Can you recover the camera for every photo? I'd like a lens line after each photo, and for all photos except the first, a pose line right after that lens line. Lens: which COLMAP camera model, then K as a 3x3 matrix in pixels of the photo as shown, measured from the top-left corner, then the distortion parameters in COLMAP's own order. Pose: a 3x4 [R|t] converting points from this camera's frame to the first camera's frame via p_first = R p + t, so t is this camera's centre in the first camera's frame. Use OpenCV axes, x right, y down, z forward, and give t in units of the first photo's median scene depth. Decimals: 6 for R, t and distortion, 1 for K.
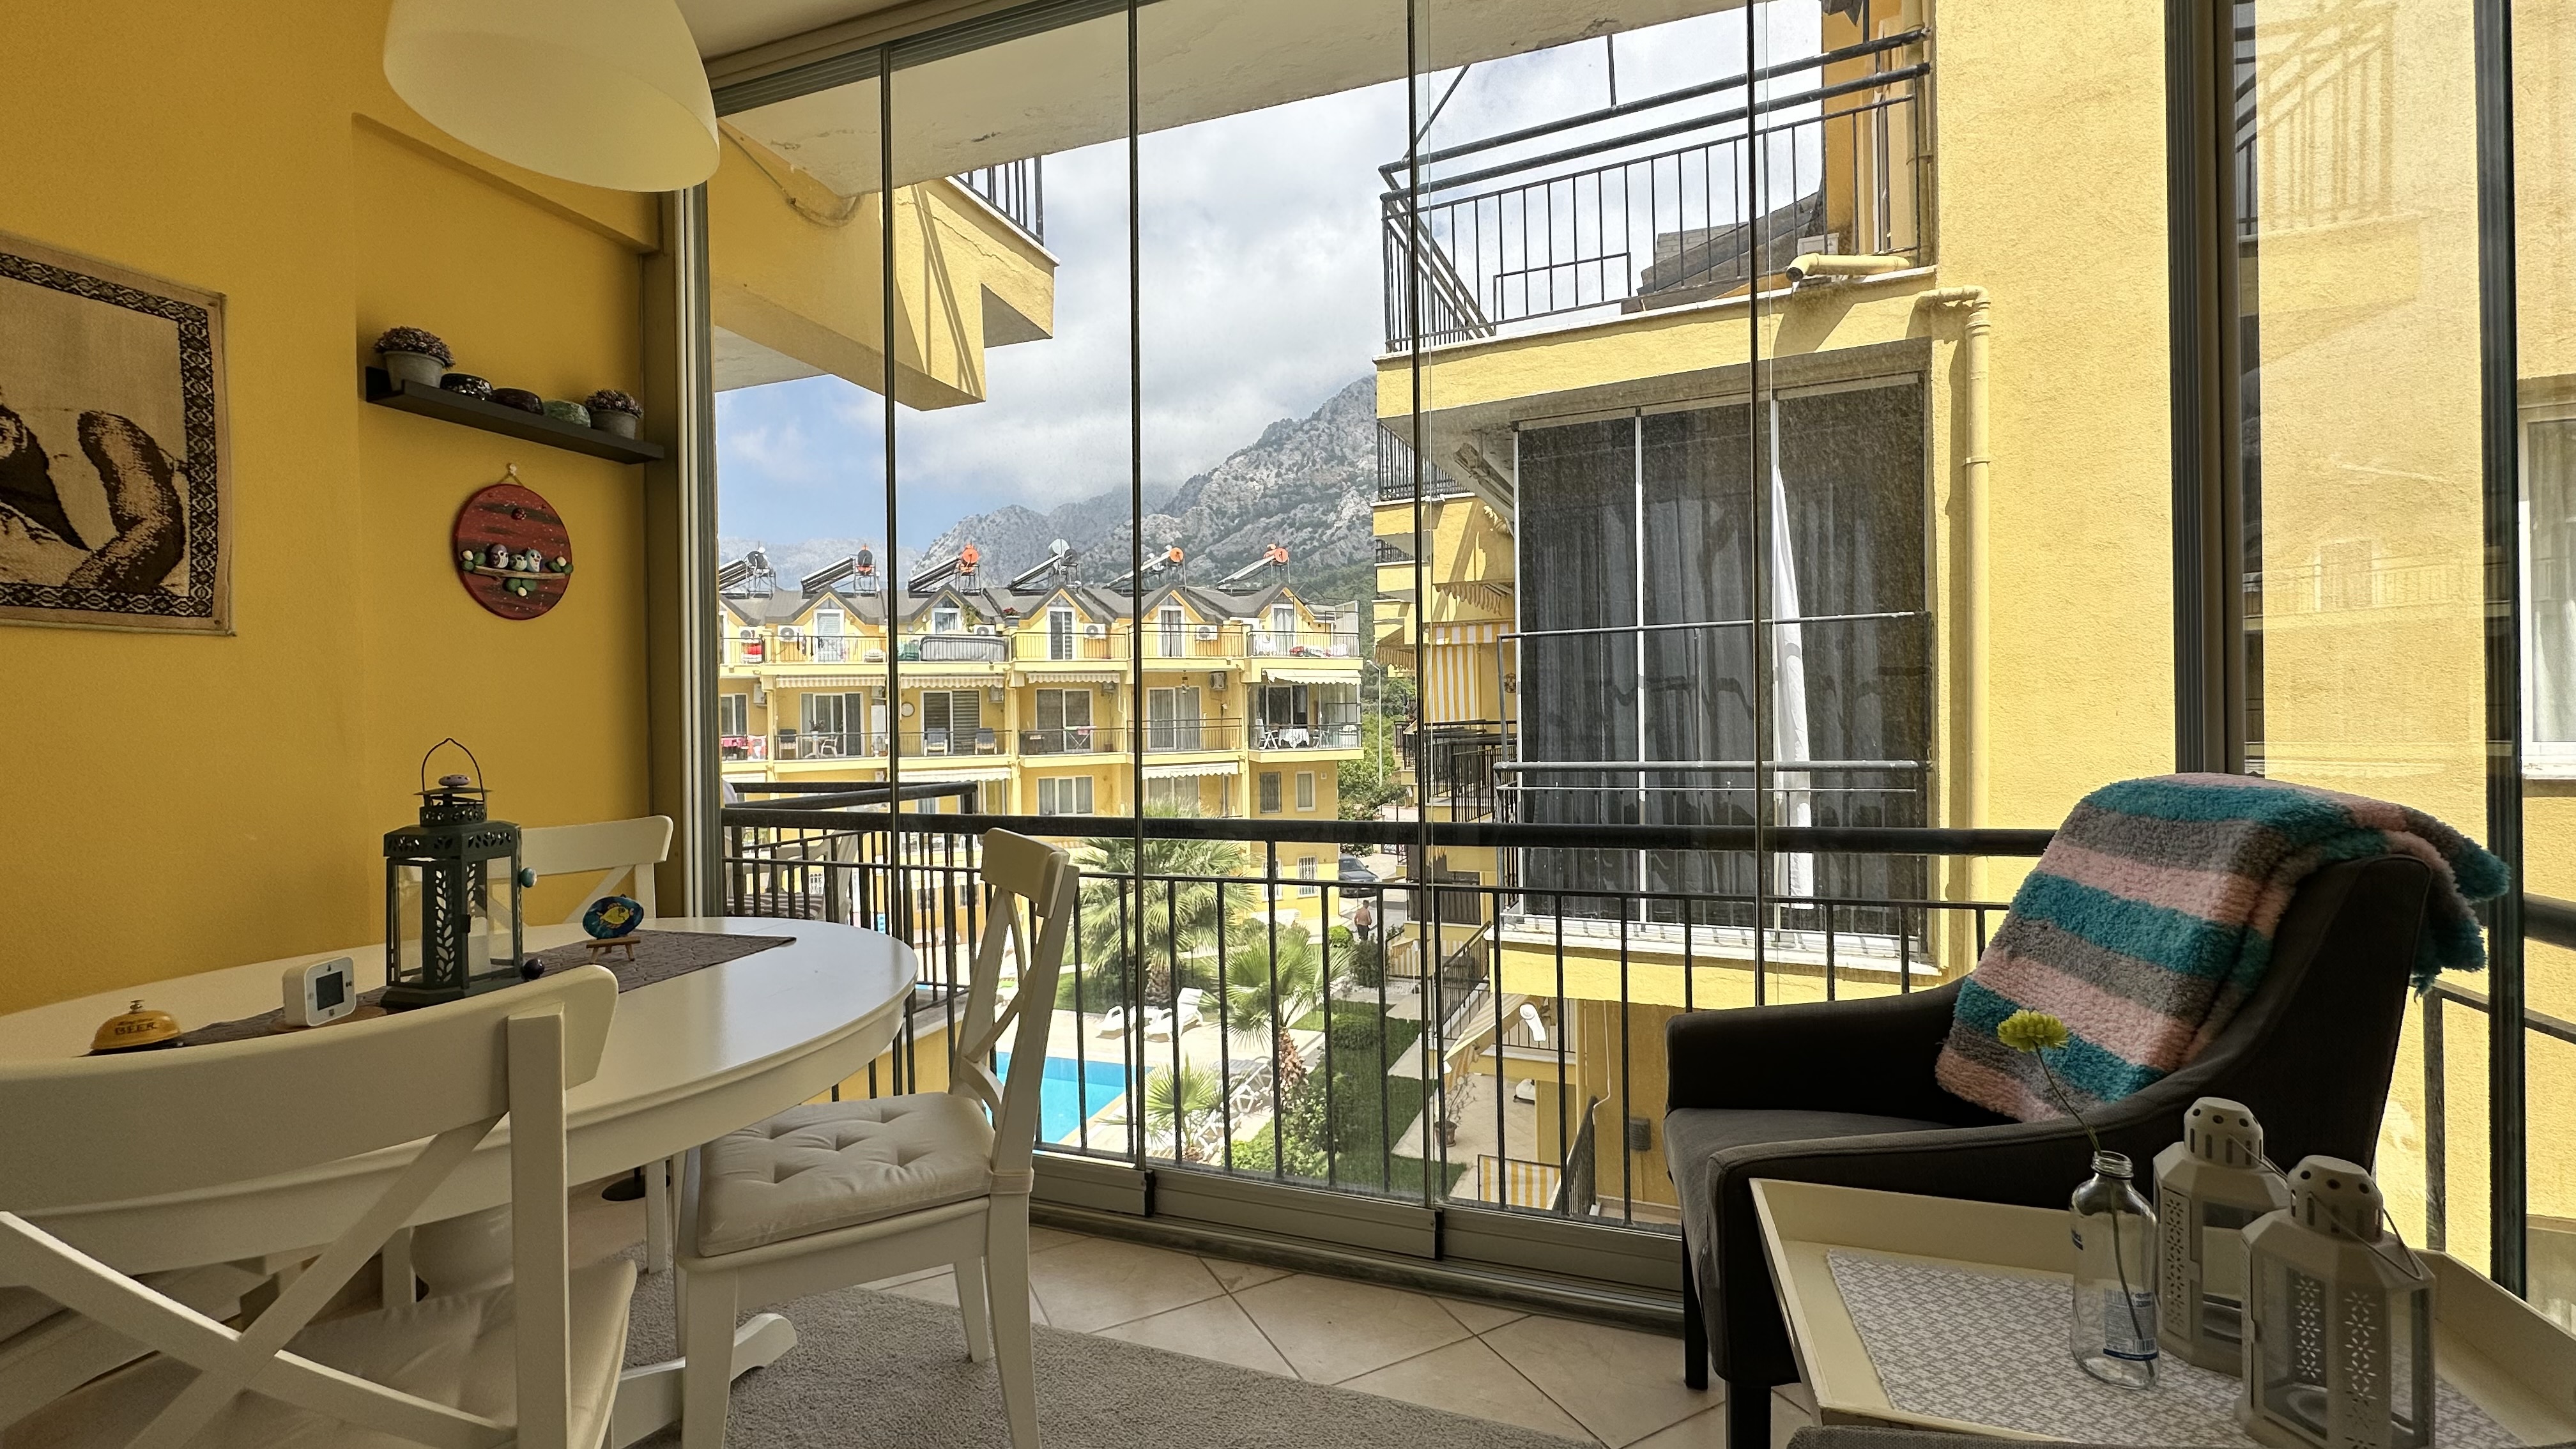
lens RADIAL K [[1025.9, 0, 1277.9], [0, 1025.9, 725.4], [0, 0, 1]] dist [-0.002966, 0.001515]
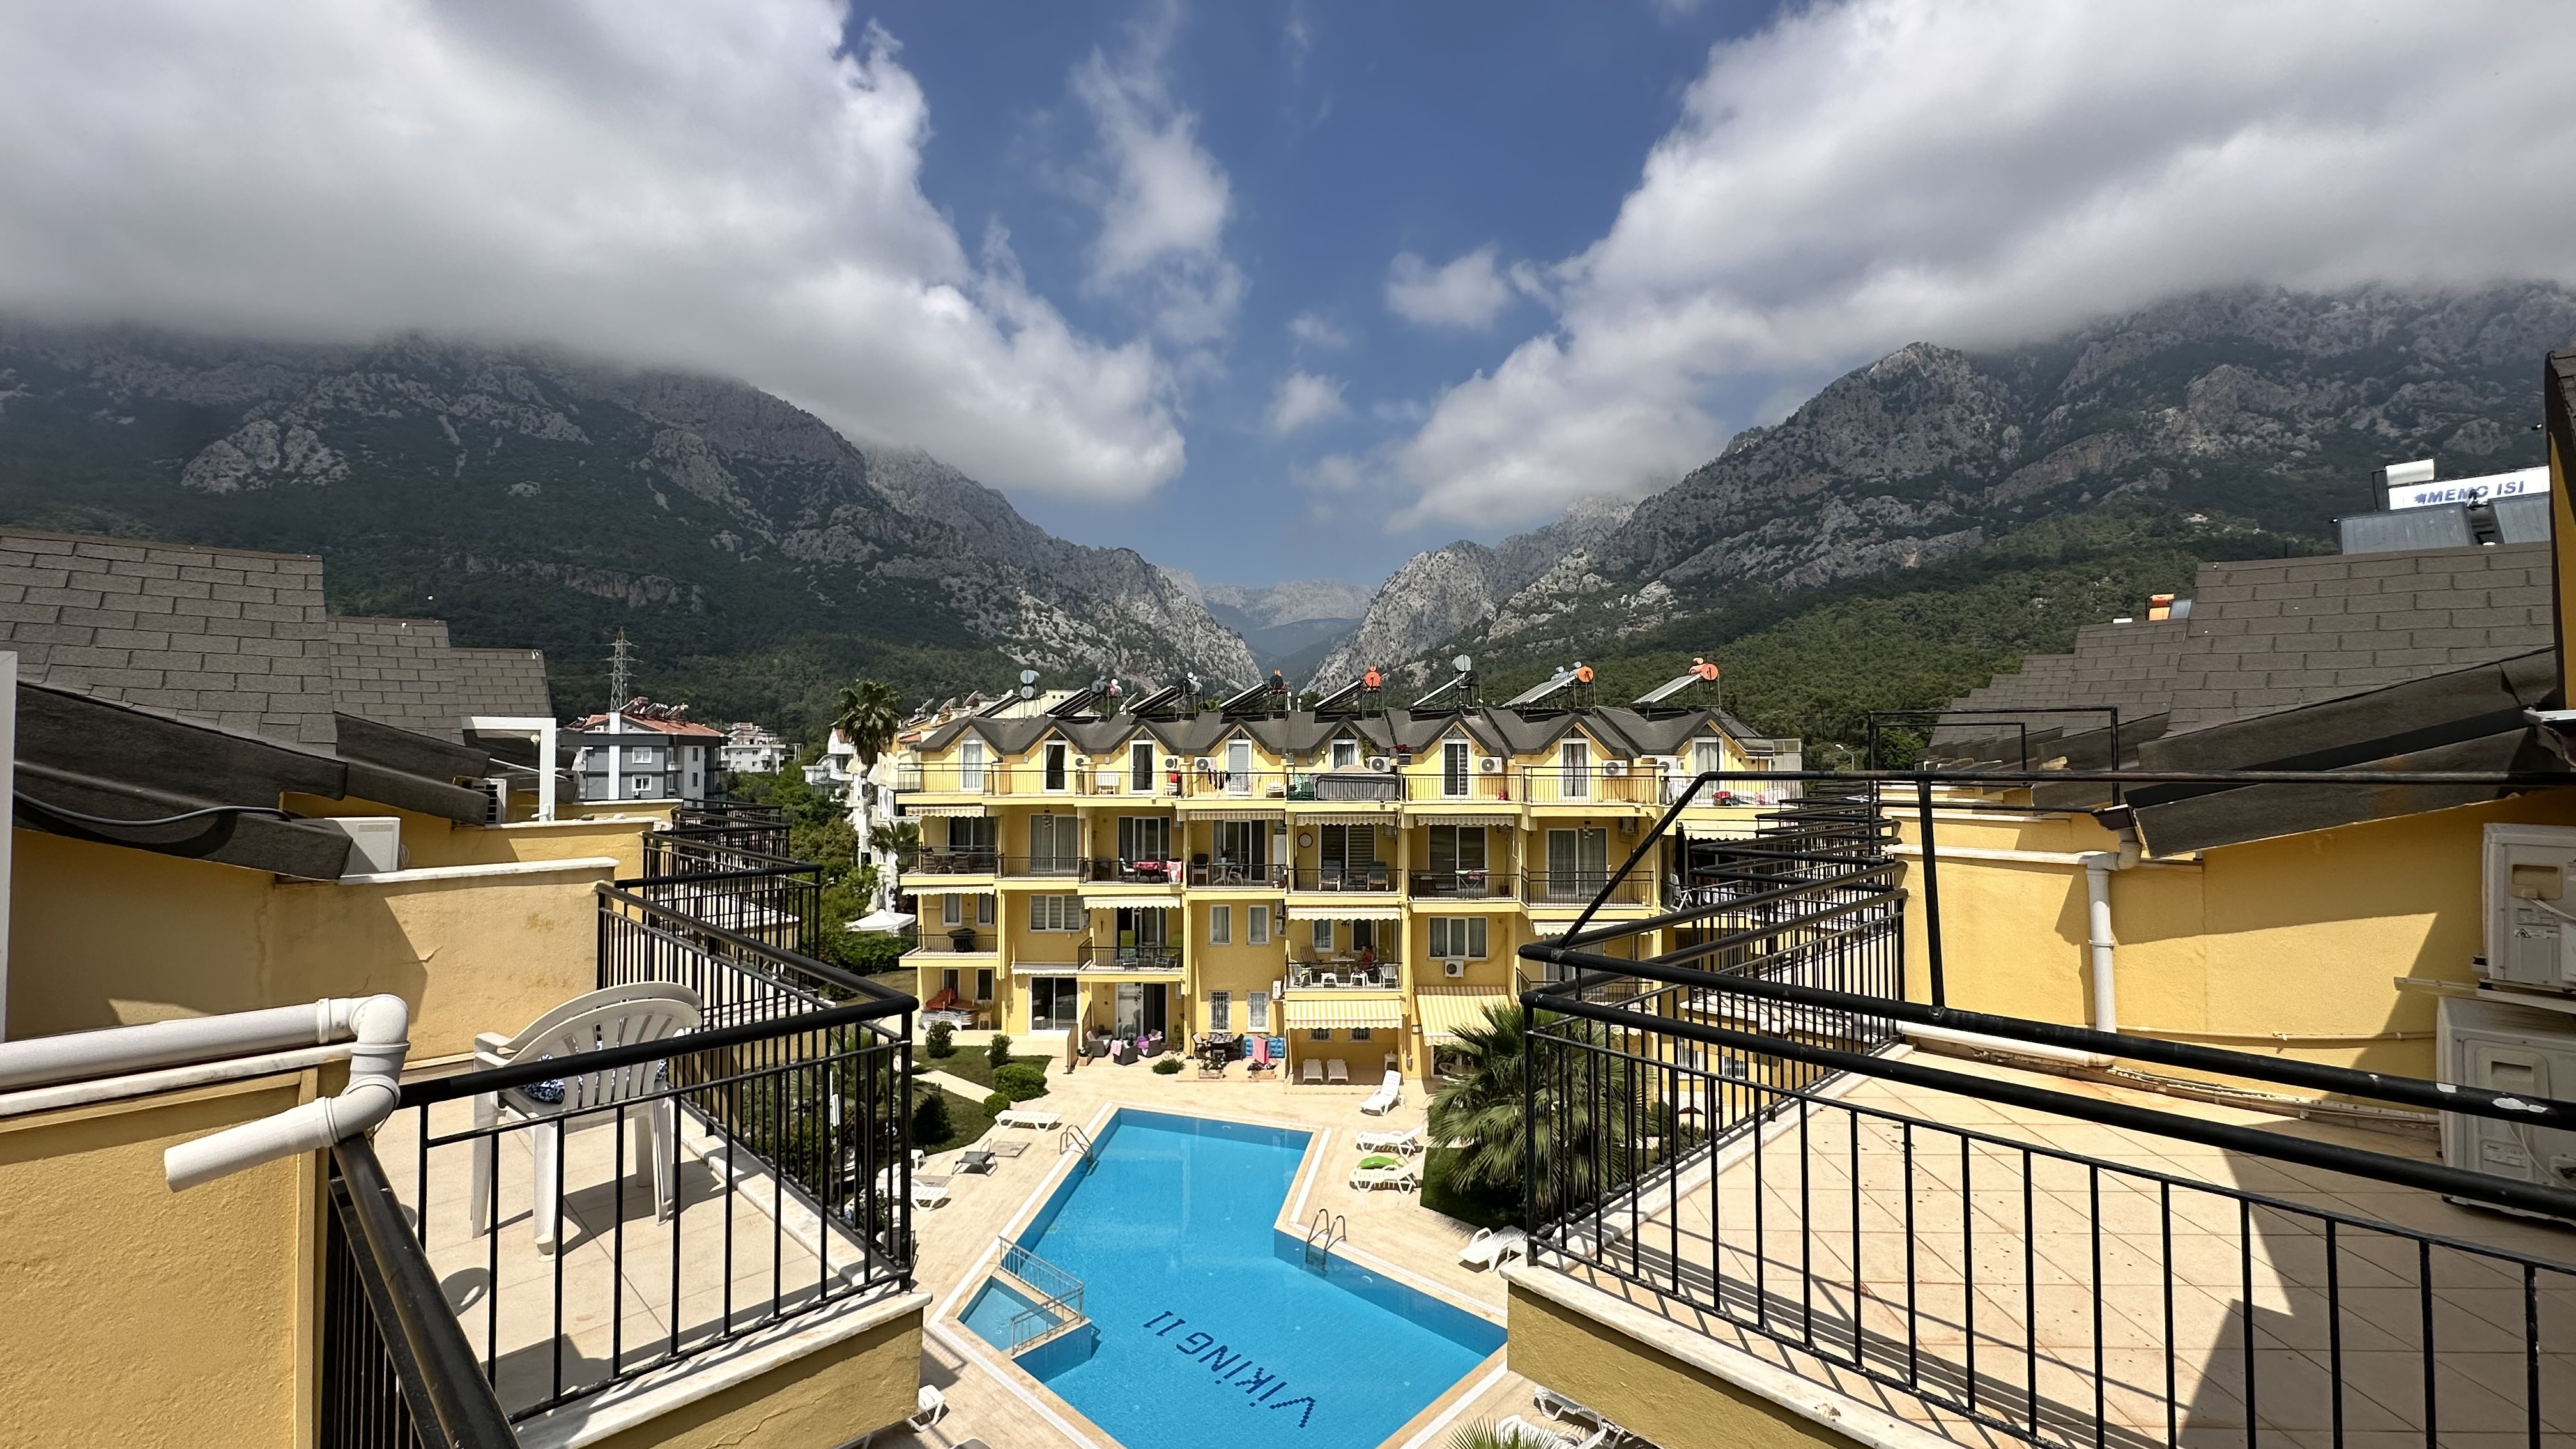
lens RADIAL K [[1025.9, 0, 1283.6], [0, 1025.9, 724.4], [0, 0, 1]] dist [-0.002966, 0.001515]
pose [[0.912718, 0.009258, -0.408486, 0.033644], [-0.021943, 0.999411, -0.026378, -0.102645], [0.408001, 0.033039, 0.912384, 0.057212]]
